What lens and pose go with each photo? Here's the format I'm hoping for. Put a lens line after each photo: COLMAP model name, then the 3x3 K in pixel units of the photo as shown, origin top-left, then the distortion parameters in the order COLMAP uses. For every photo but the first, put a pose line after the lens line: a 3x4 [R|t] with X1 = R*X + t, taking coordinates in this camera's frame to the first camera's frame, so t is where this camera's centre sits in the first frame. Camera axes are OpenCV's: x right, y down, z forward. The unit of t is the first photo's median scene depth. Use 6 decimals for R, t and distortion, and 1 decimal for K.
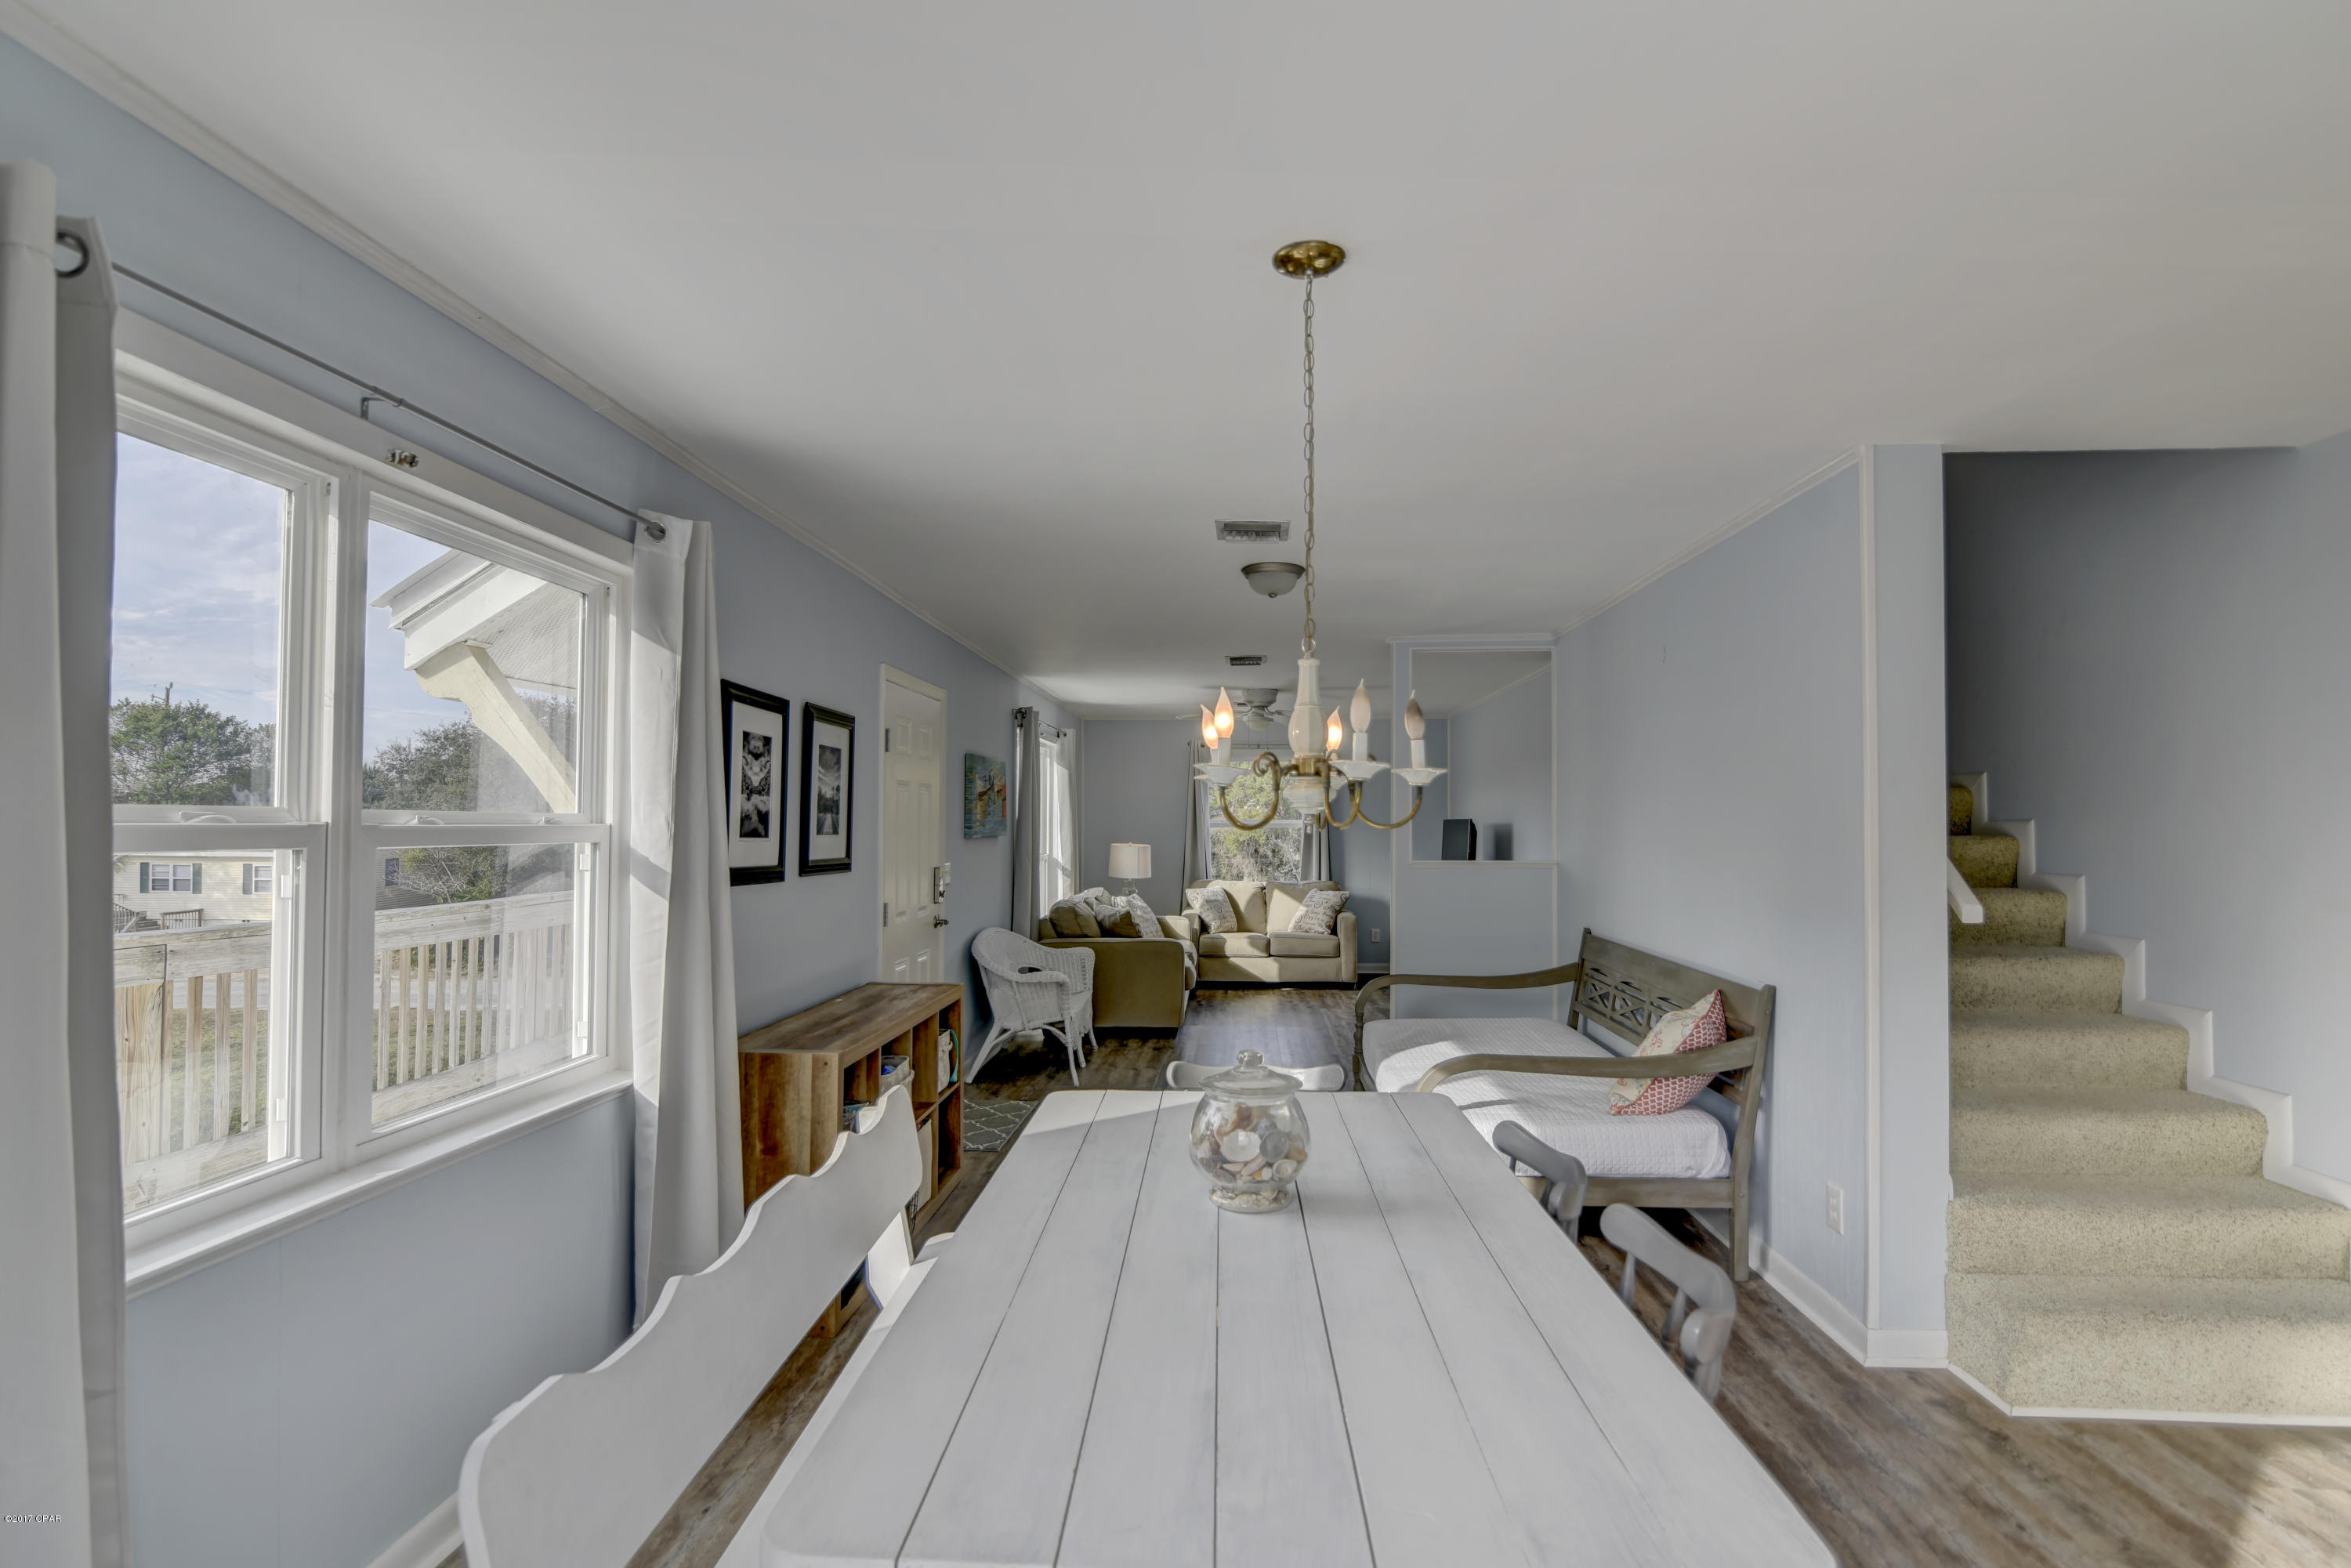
lens RADIAL K [[1145.5, 0, 1173.7], [0, 1145.5, 792.8], [0, 0, 1]] dist [-0.014999, 0.000553]
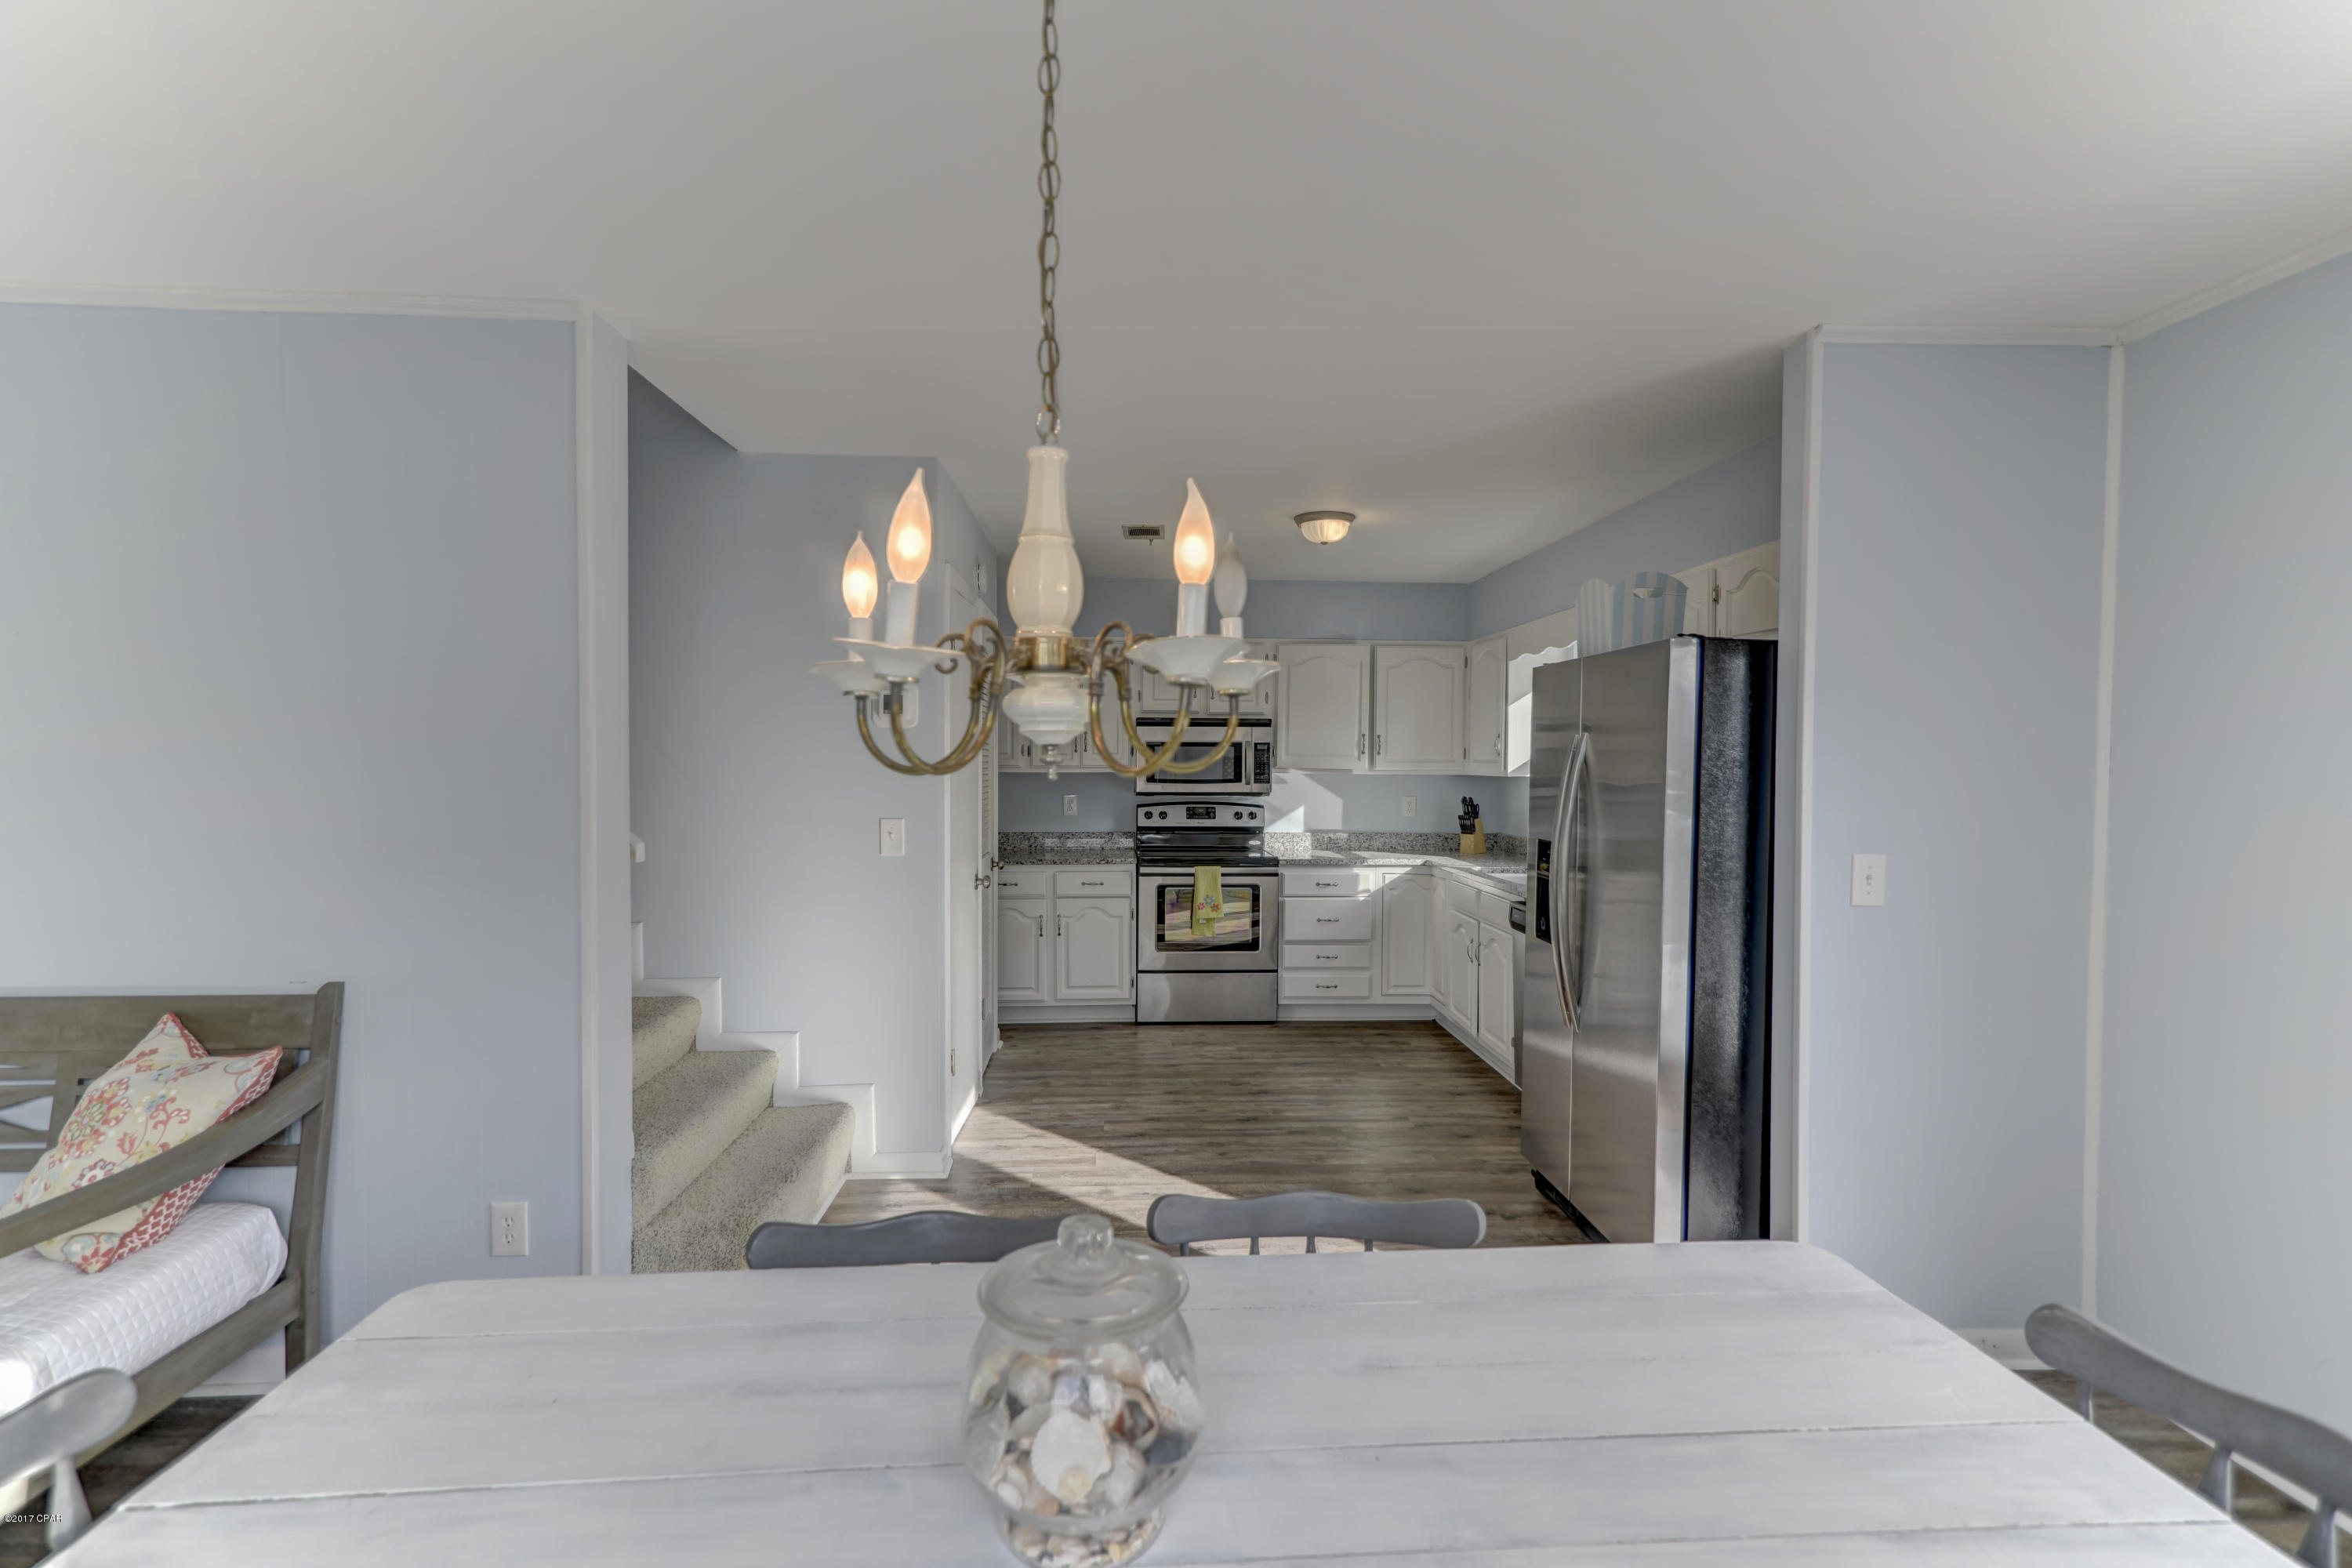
lens RADIAL K [[1097.8, 0, 1170.4], [0, 1097.8, 788.5], [0, 0, 1]] dist [0.014086, -0.000015]
pose [[-0.108978, -0.028451, 0.993637, -0.186865], [-0.031450, 0.999189, 0.025161, 0.010921], [-0.993546, -0.028508, -0.109785, 0.470086]]
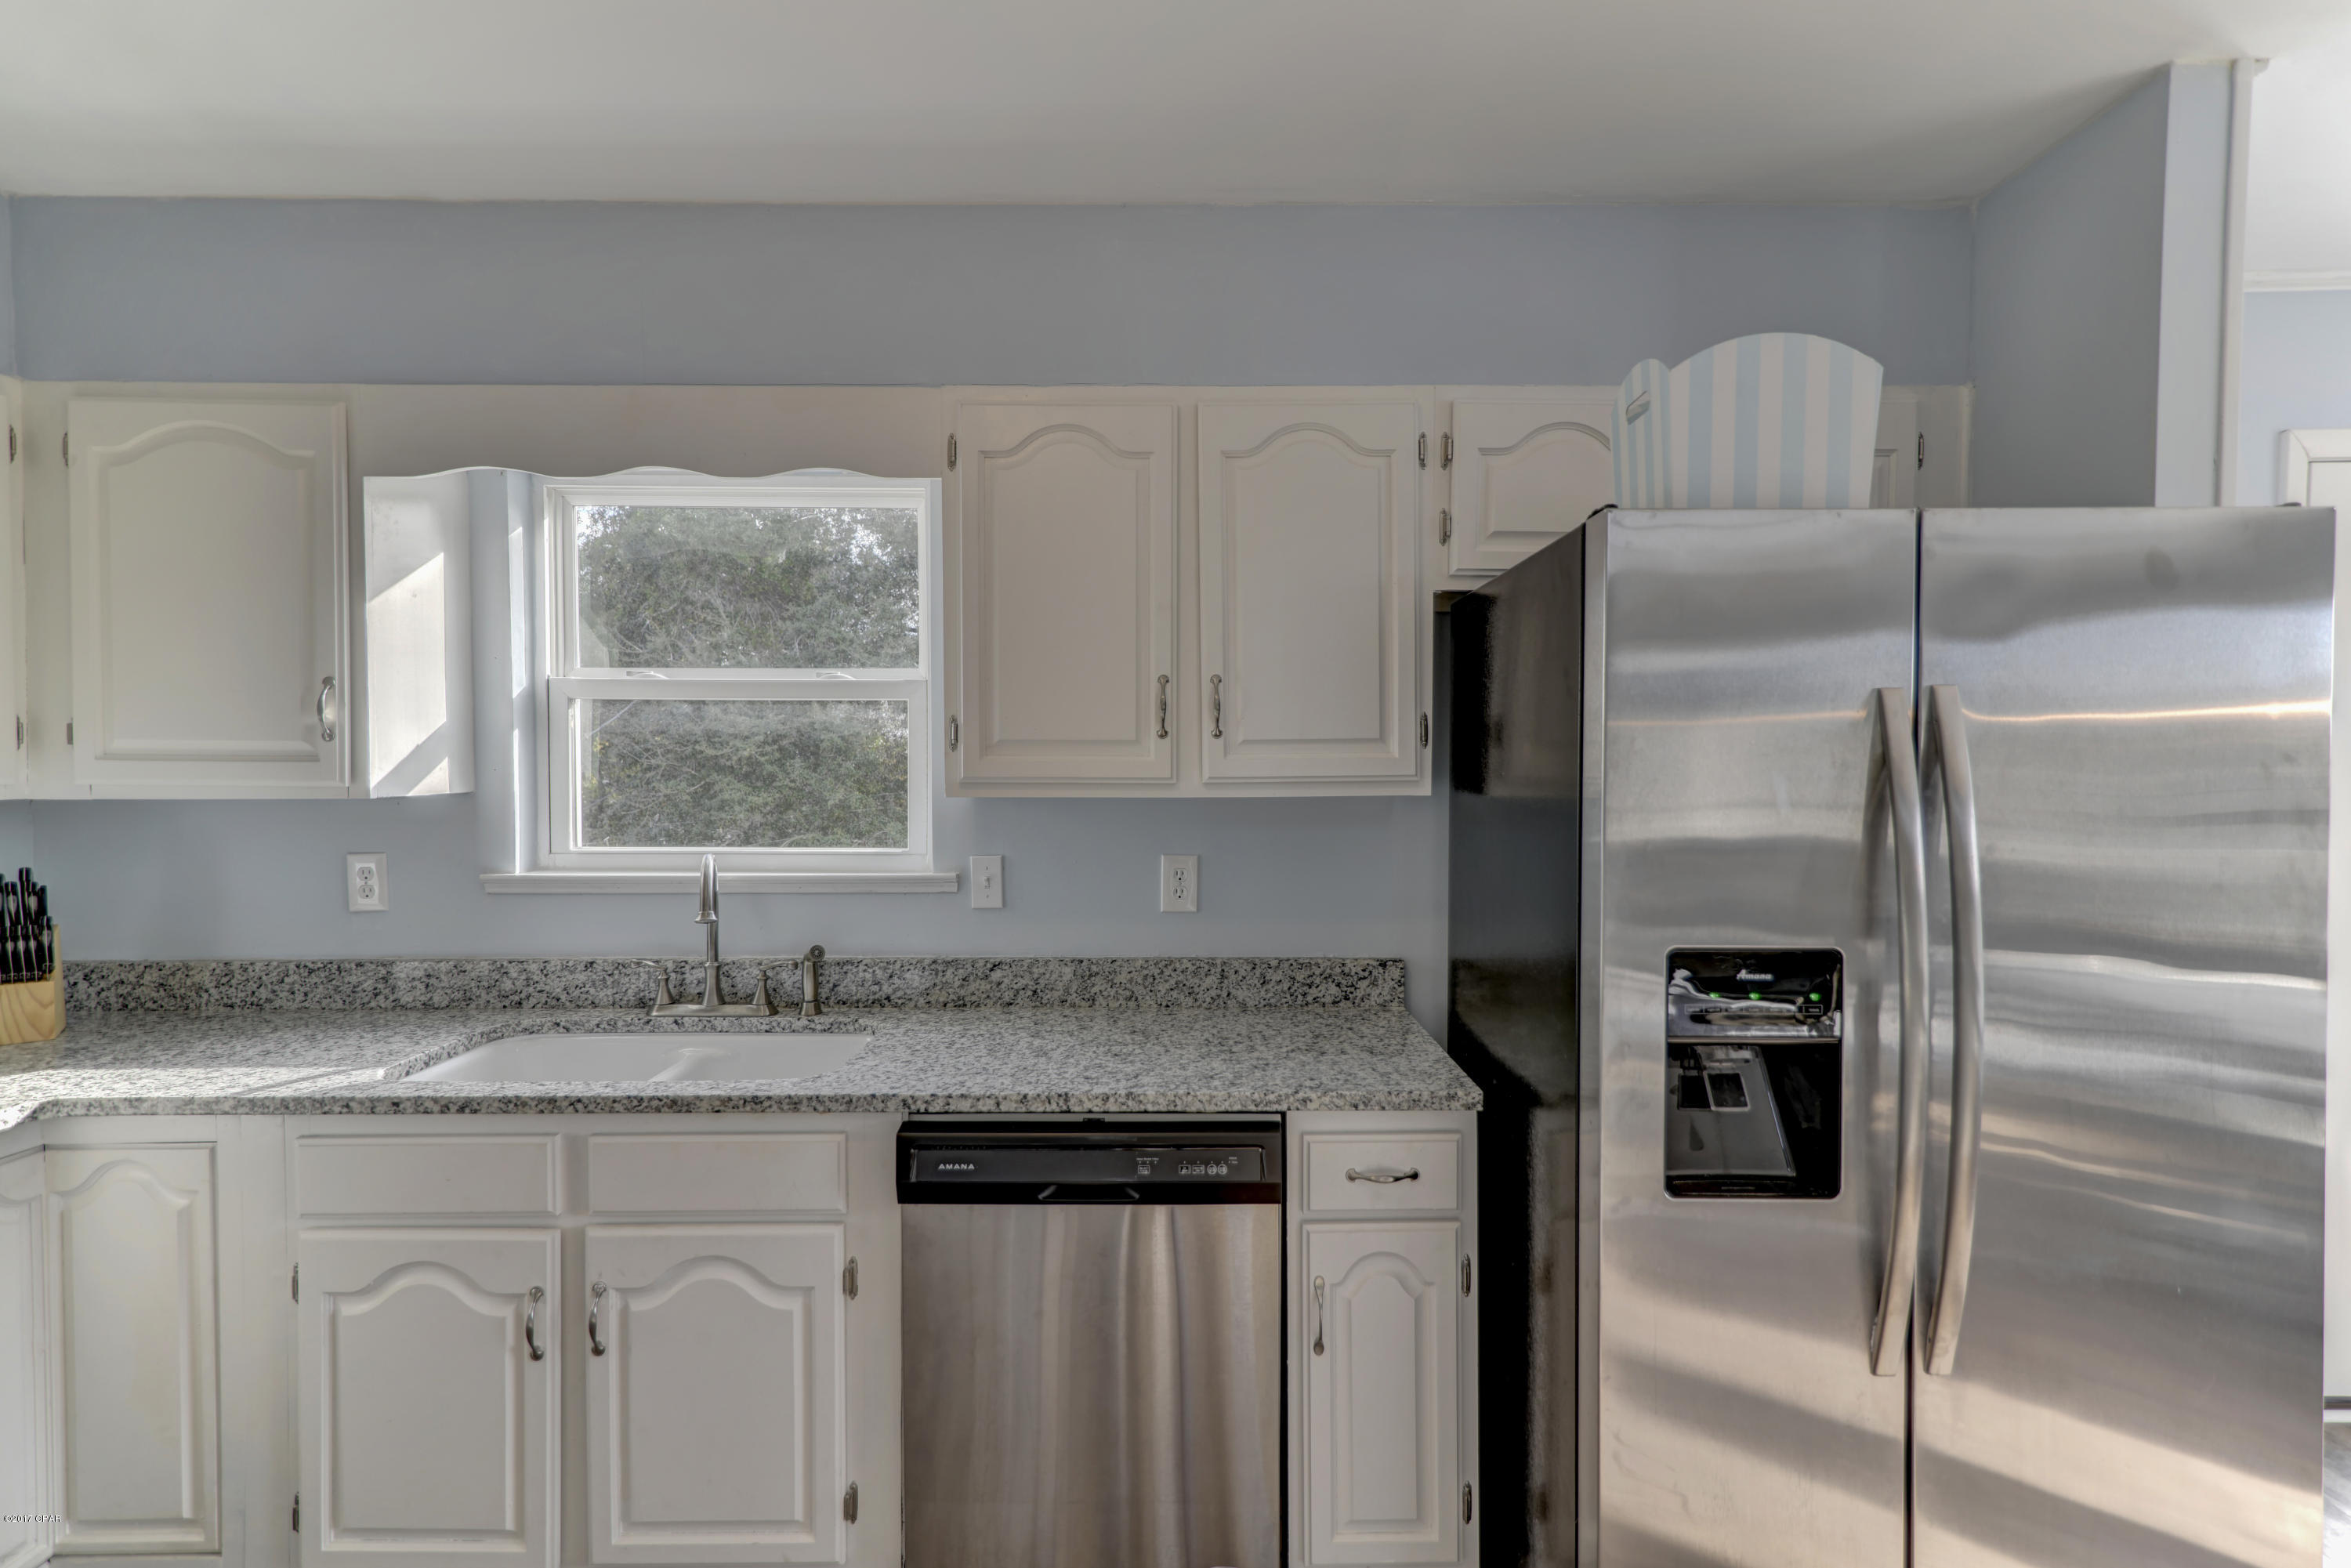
lens RADIAL K [[1097.3, 0, 1169.9], [0, 1097.3, 788.5], [0, 0, 1]] dist [0.014086, -0.000015]
pose [[-0.998235, 0.000650, -0.059378, 0.778609], [0.000655, 1.000000, -0.000060, 0.013060], [0.059378, -0.000099, -0.998236, 0.419687]]
